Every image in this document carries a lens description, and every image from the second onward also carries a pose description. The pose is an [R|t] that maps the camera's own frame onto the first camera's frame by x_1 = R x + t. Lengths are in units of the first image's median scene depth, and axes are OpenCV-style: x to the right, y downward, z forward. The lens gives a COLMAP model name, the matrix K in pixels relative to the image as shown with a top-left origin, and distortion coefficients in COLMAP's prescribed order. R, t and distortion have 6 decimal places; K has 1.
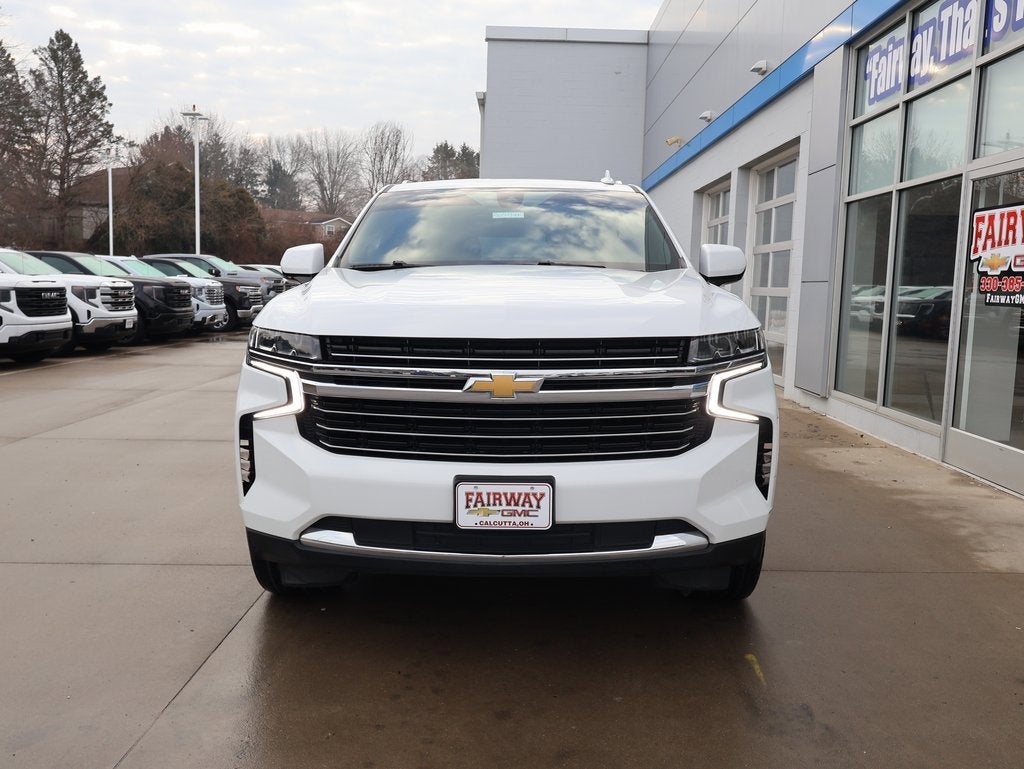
lens RADIAL K [[907.2, 0, 508.6], [0, 907.2, 383.3], [0, 0, 1]] dist [-0.001316, 0.005037]
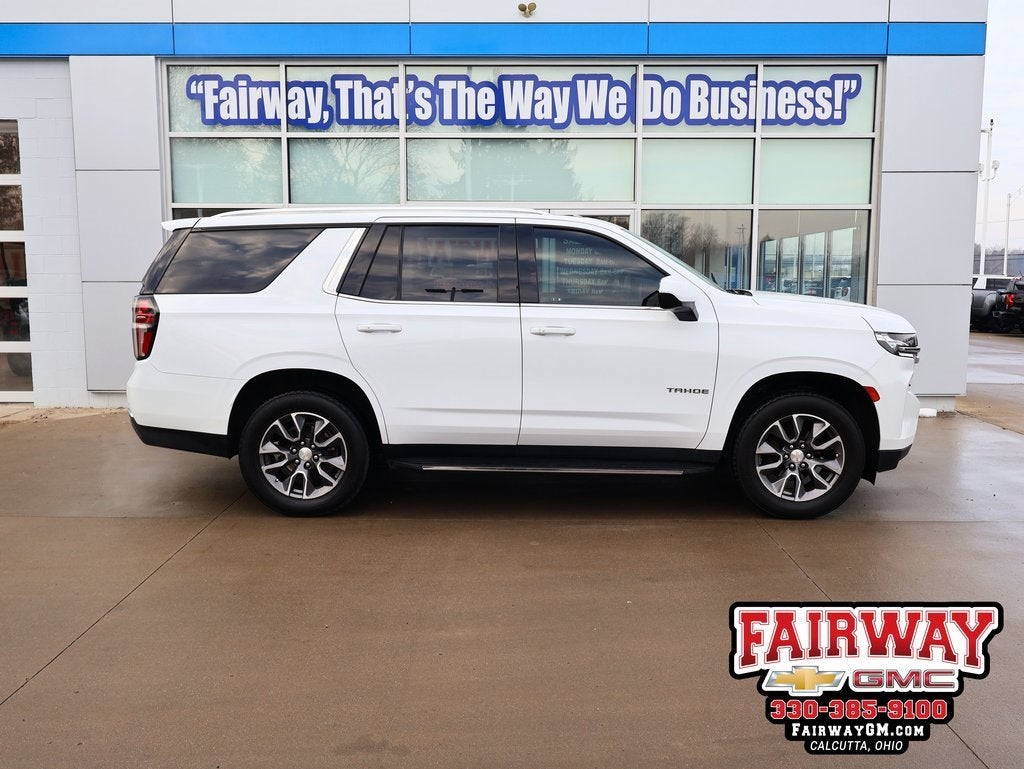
lens RADIAL K [[907.2, 0, 507.2], [0, 907.2, 386.4], [0, 0, 1]] dist [-0.001316, 0.005037]
pose [[-0.007741, -0.144116, 0.989531, -1.022648], [0.105590, 0.983910, 0.144123, -0.149096], [-0.994380, 0.105601, 0.007601, 0.883395]]
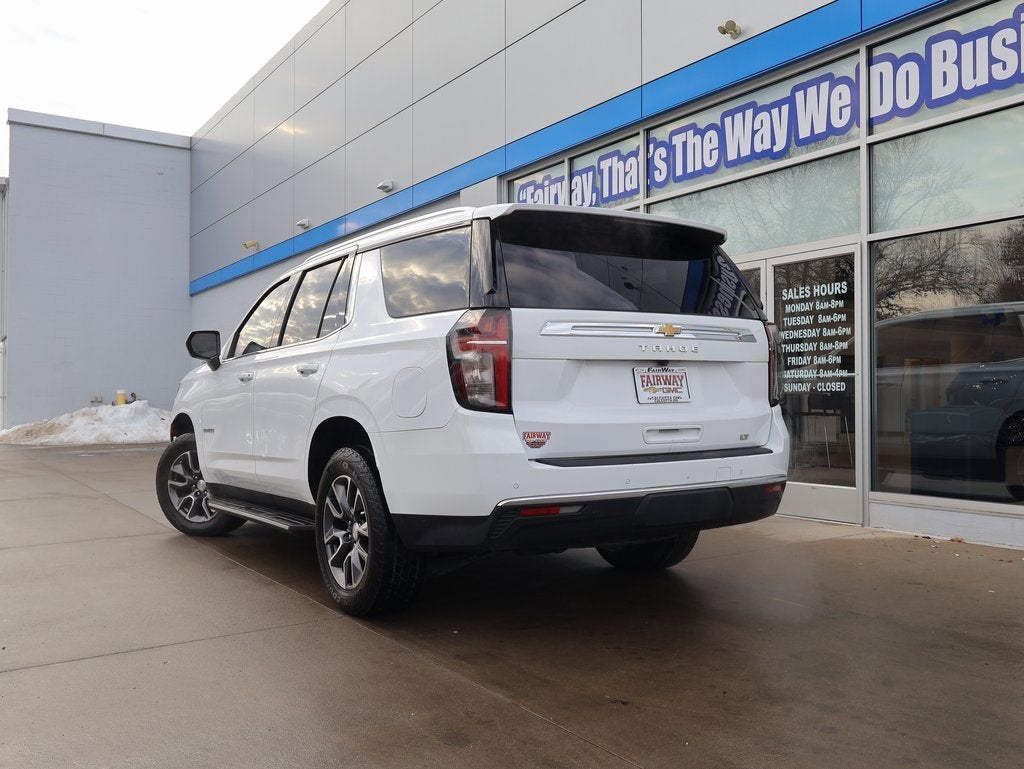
lens RADIAL K [[907.2, 0, 511.7], [0, 907.2, 378.0], [0, 0, 1]] dist [-0.001316, 0.005037]
pose [[0.829031, -0.013286, 0.559045, -0.433276], [0.083279, 0.991503, -0.099934, 0.034177], [-0.552967, 0.129405, 0.823093, 0.011225]]
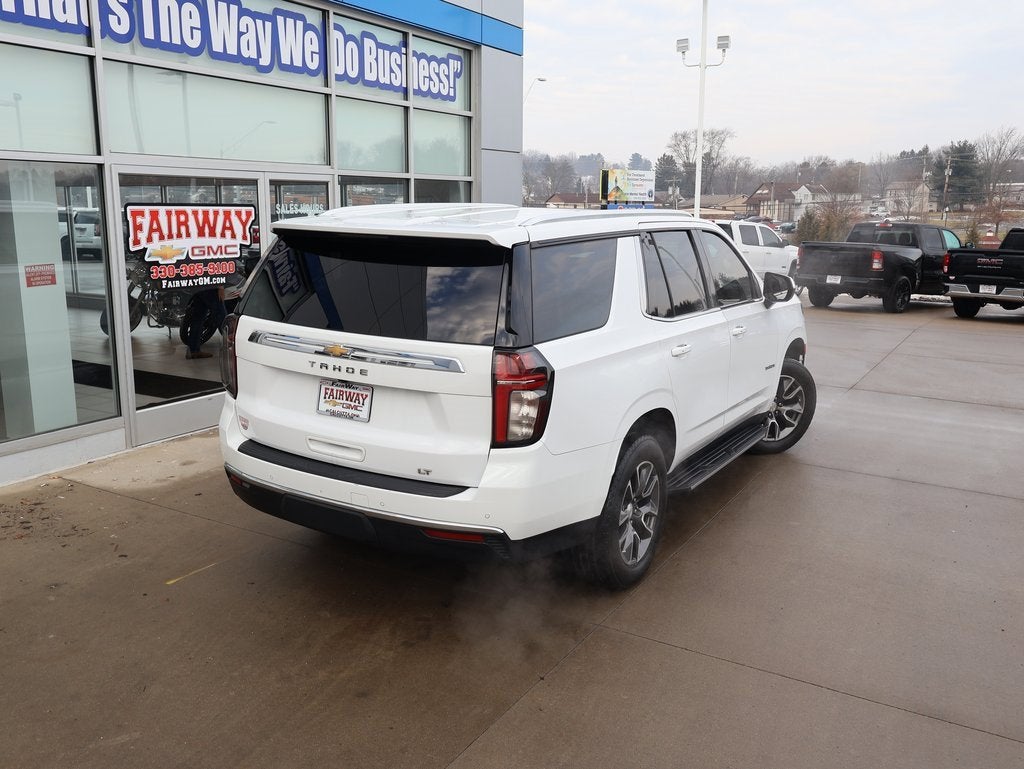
lens RADIAL K [[907.2, 0, 514.1], [0, 907.2, 383.7], [0, 0, 1]] dist [-0.001316, 0.005037]
pose [[-0.873377, -0.132477, 0.468682, -0.401443], [0.016111, 0.953912, 0.299653, -0.304248], [-0.486779, 0.269261, -0.830991, 1.738226]]
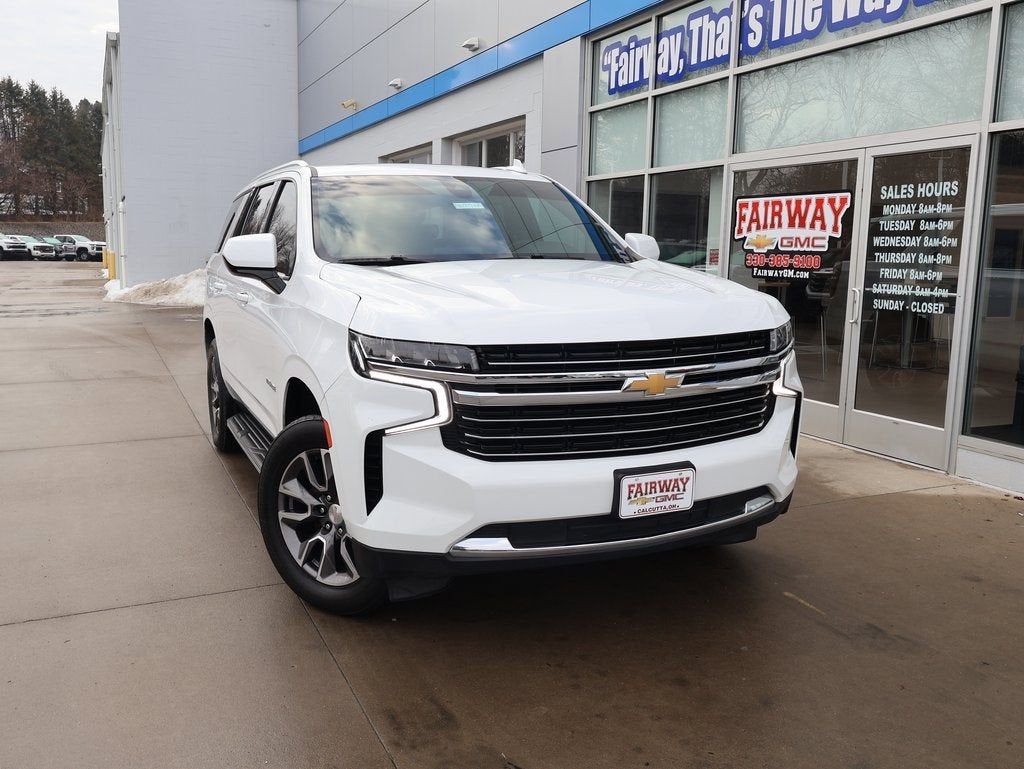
lens RADIAL K [[907.2, 0, 511.5], [0, 907.2, 382.0], [0, 0, 1]] dist [-0.001316, 0.005037]
pose [[0.904477, -0.067102, 0.421212, -0.276257], [0.047795, 0.997273, 0.056240, -0.030582], [-0.423837, -0.030736, 0.905217, 0.041720]]
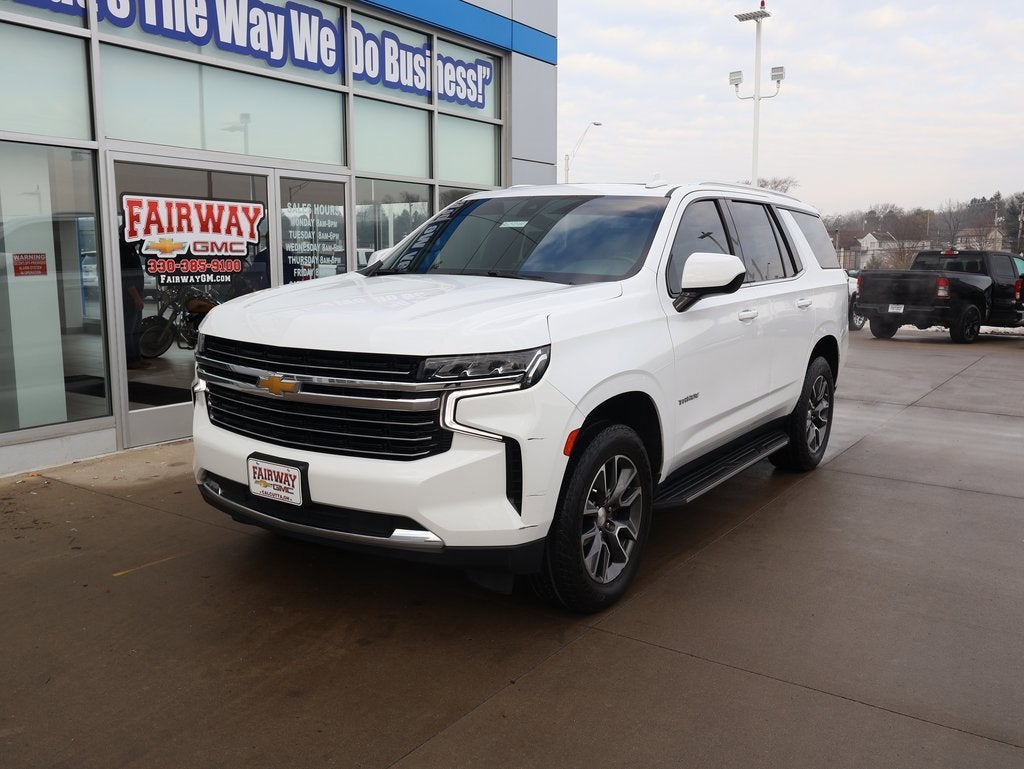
lens RADIAL K [[907.2, 0, 513.4], [0, 907.2, 383.9], [0, 0, 1]] dist [-0.001316, 0.005037]
pose [[-0.838353, -0.106273, 0.534668, -0.414299], [0.032572, 0.969295, 0.243733, -0.219845], [-0.544153, 0.221749, -0.809150, 1.652207]]
